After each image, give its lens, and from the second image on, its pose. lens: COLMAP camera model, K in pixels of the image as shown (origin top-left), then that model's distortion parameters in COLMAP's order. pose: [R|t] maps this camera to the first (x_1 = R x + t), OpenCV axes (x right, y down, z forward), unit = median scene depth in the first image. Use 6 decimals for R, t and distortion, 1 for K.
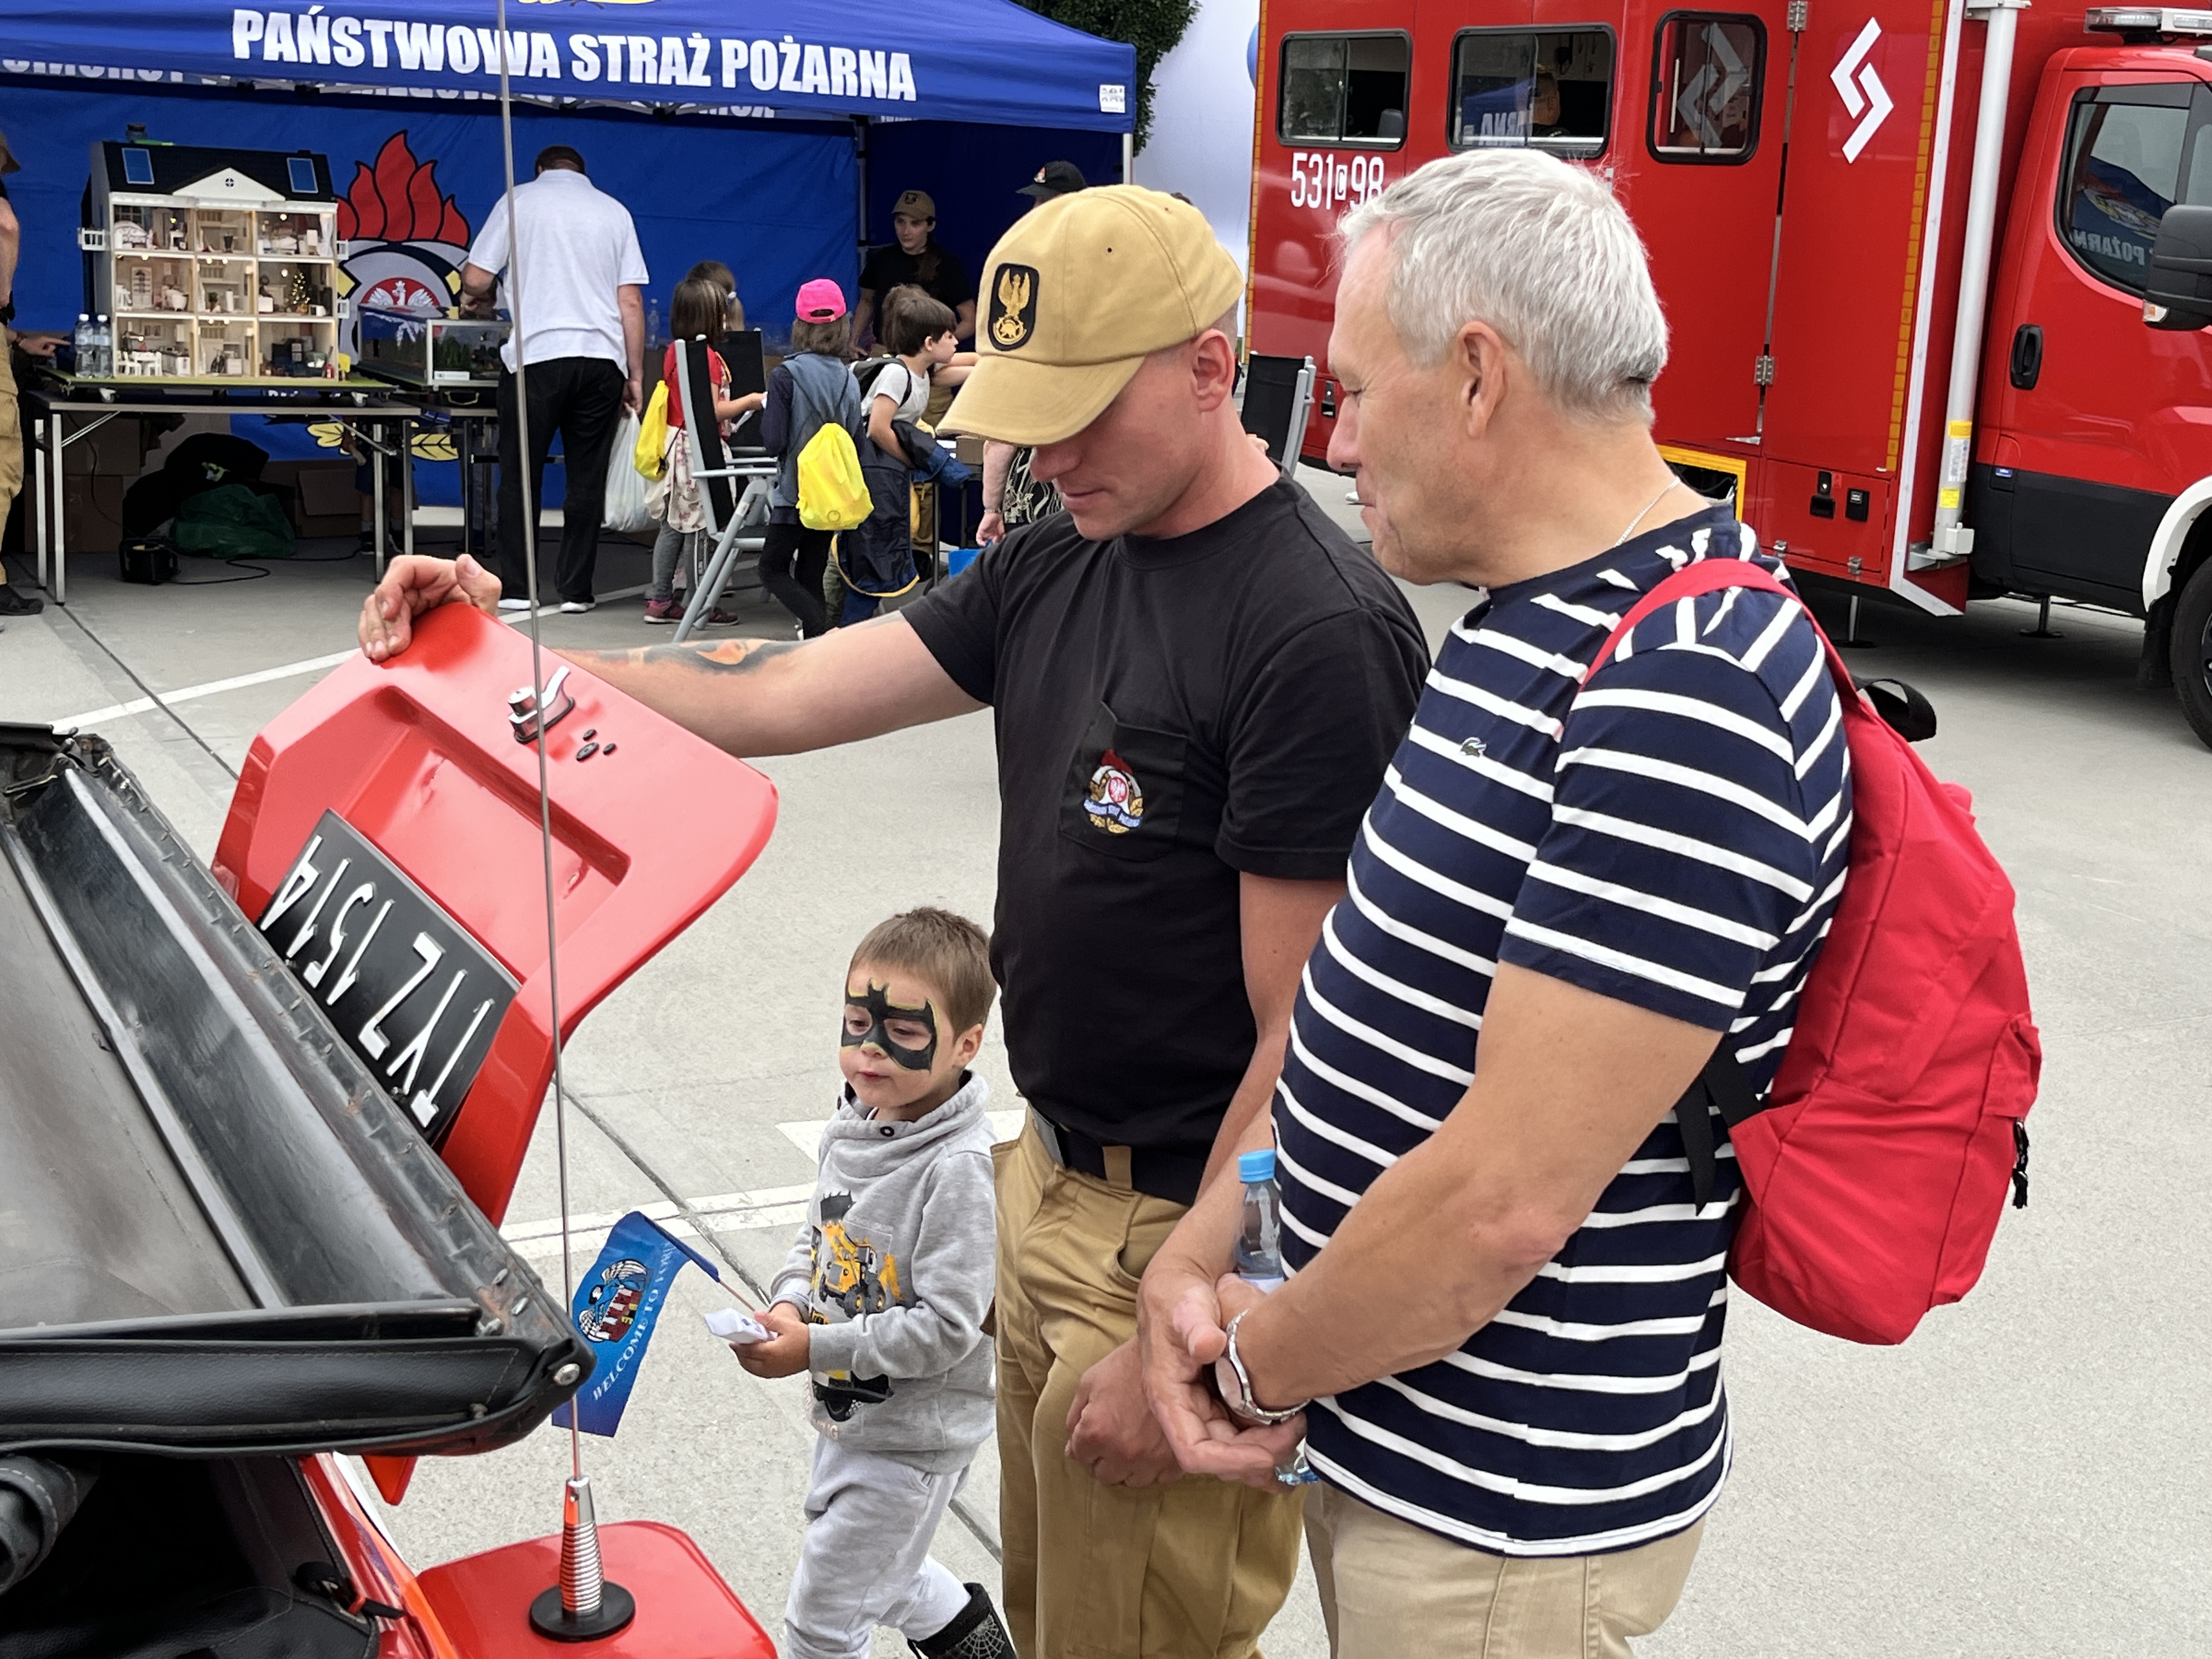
lens RADIAL K [[3028.8, 0, 1106.0], [0, 3028.8, 829.5], [0, 0, 1]] dist [0.037996, 0.043486]
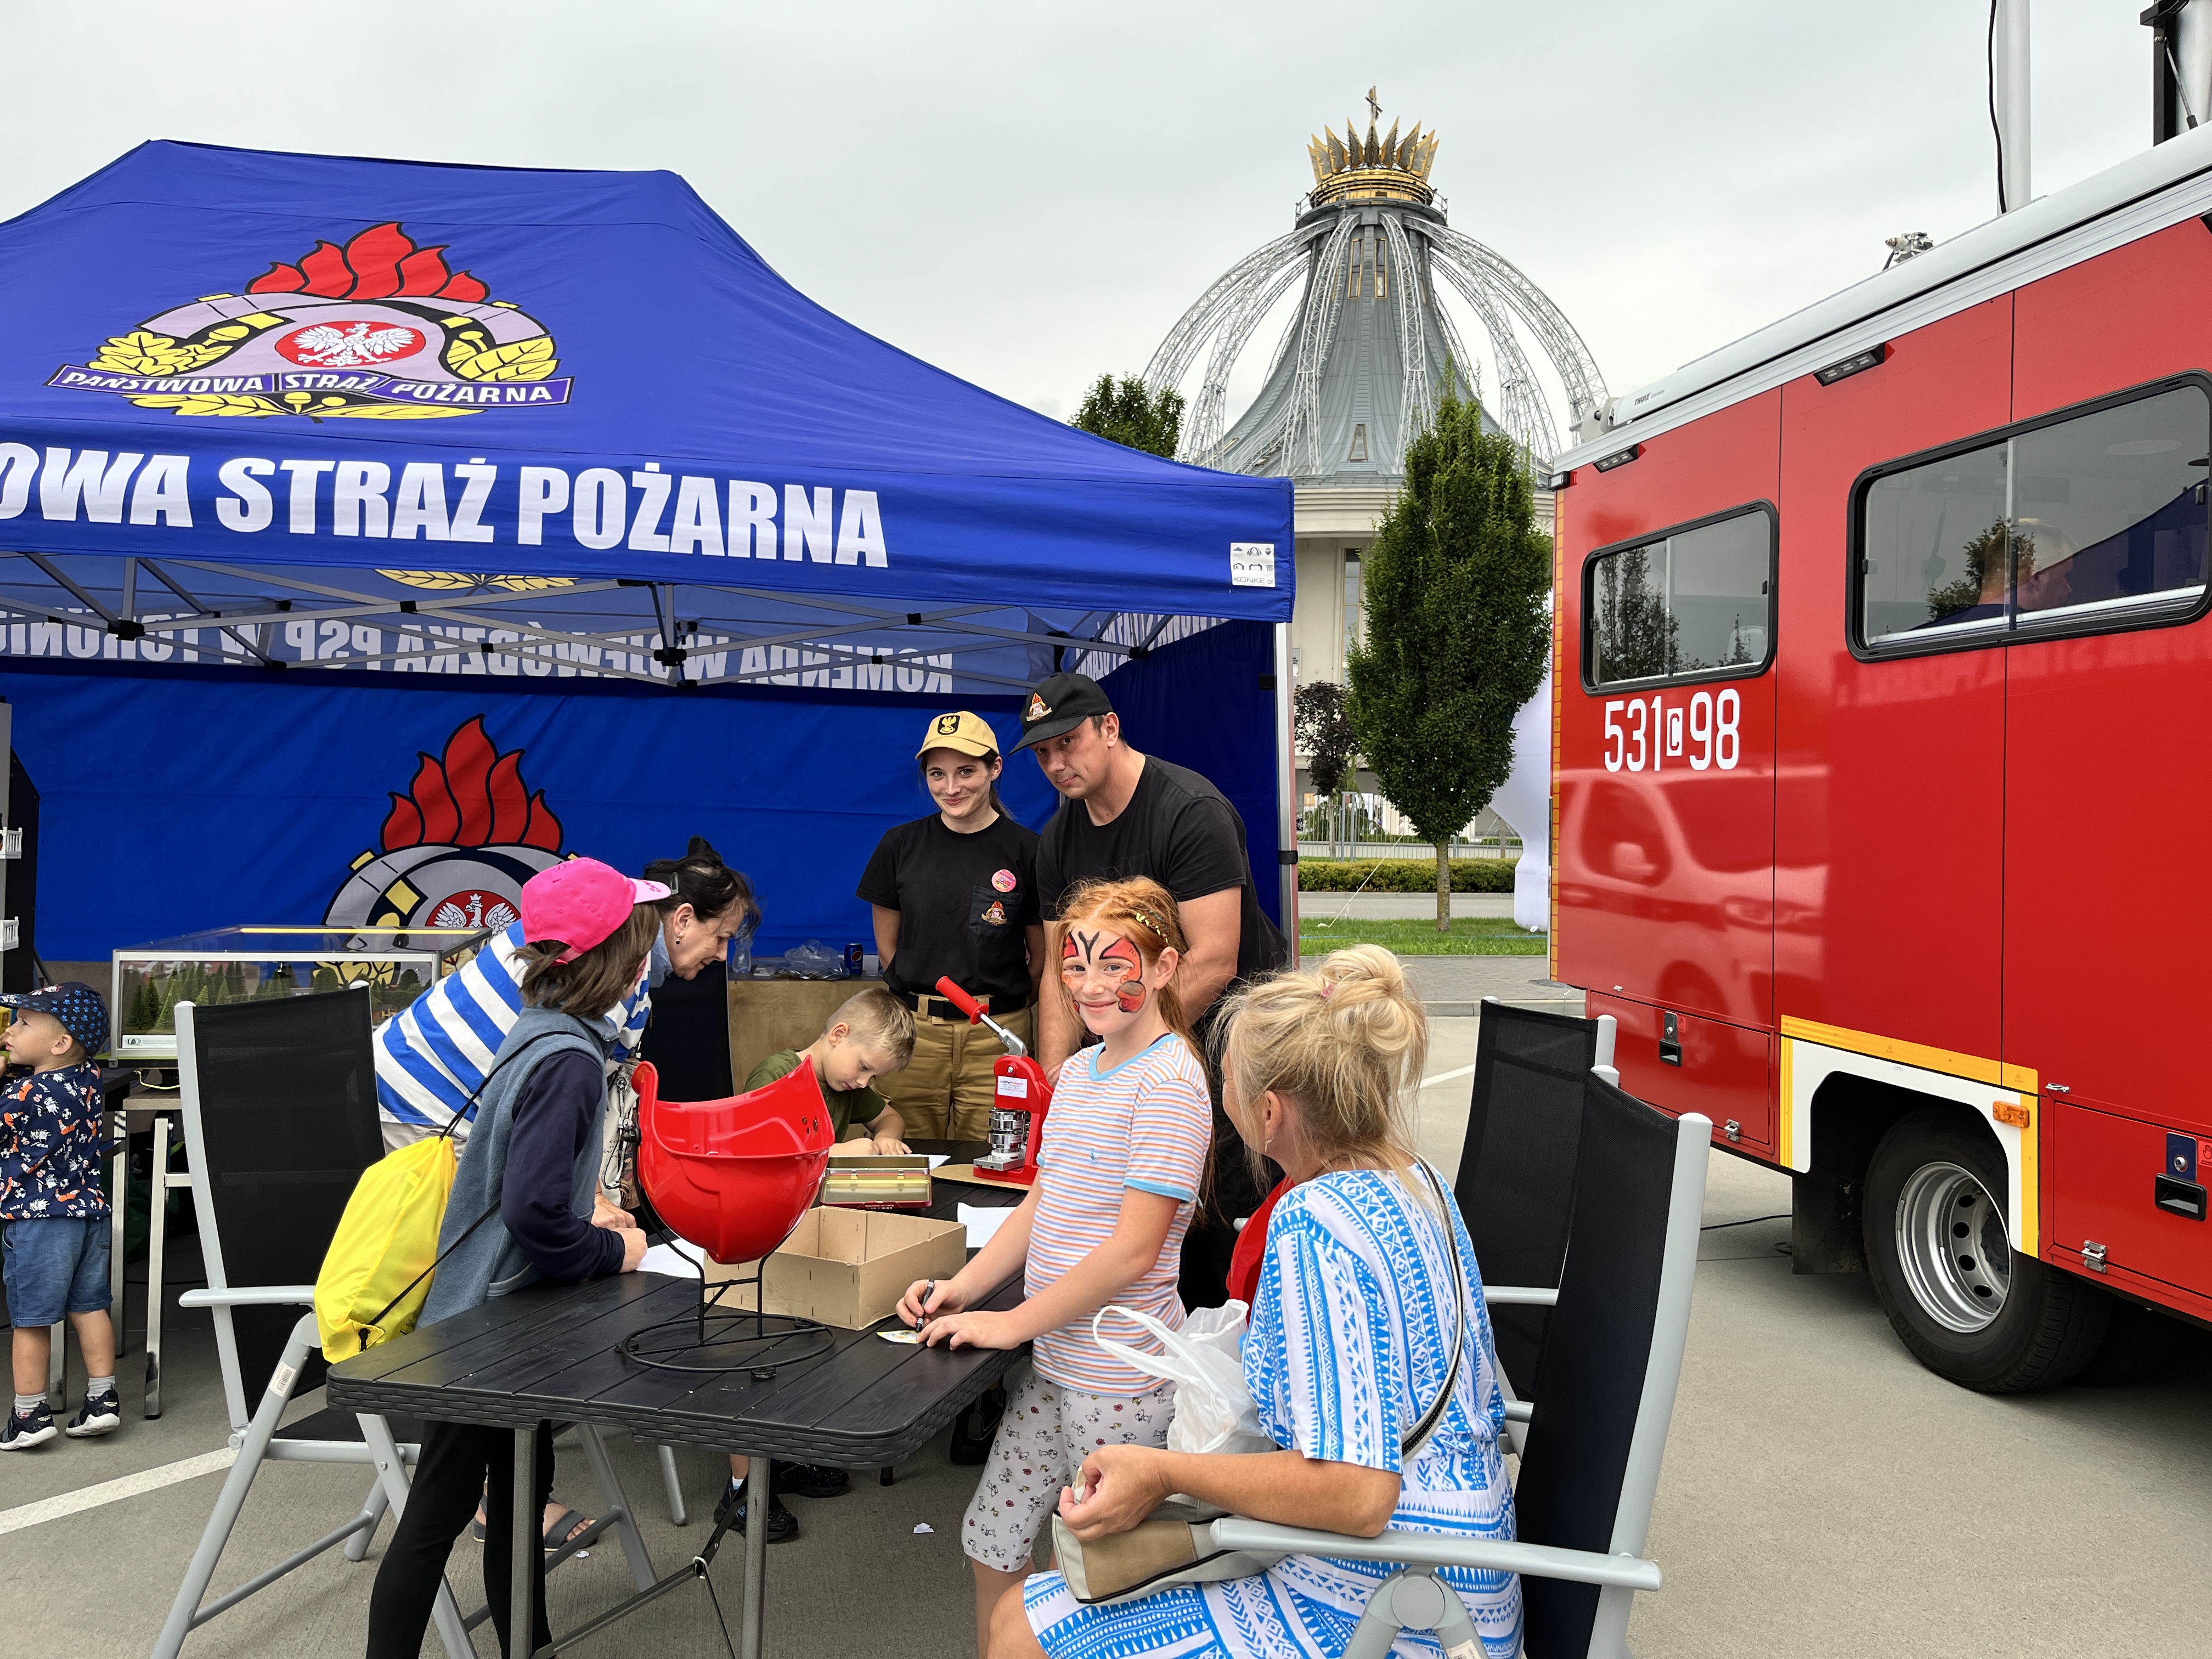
lens RADIAL K [[1704.9, 0, 1106.0], [0, 1704.9, 829.5], [0, 0, 1]] dist [0.023118, -0.085534]
pose [[0.967996, -0.024314, -0.249786, 0.058262], [-0.030566, 0.976465, -0.213501, -0.124956], [0.249099, 0.214303, 0.944470, 0.723665]]
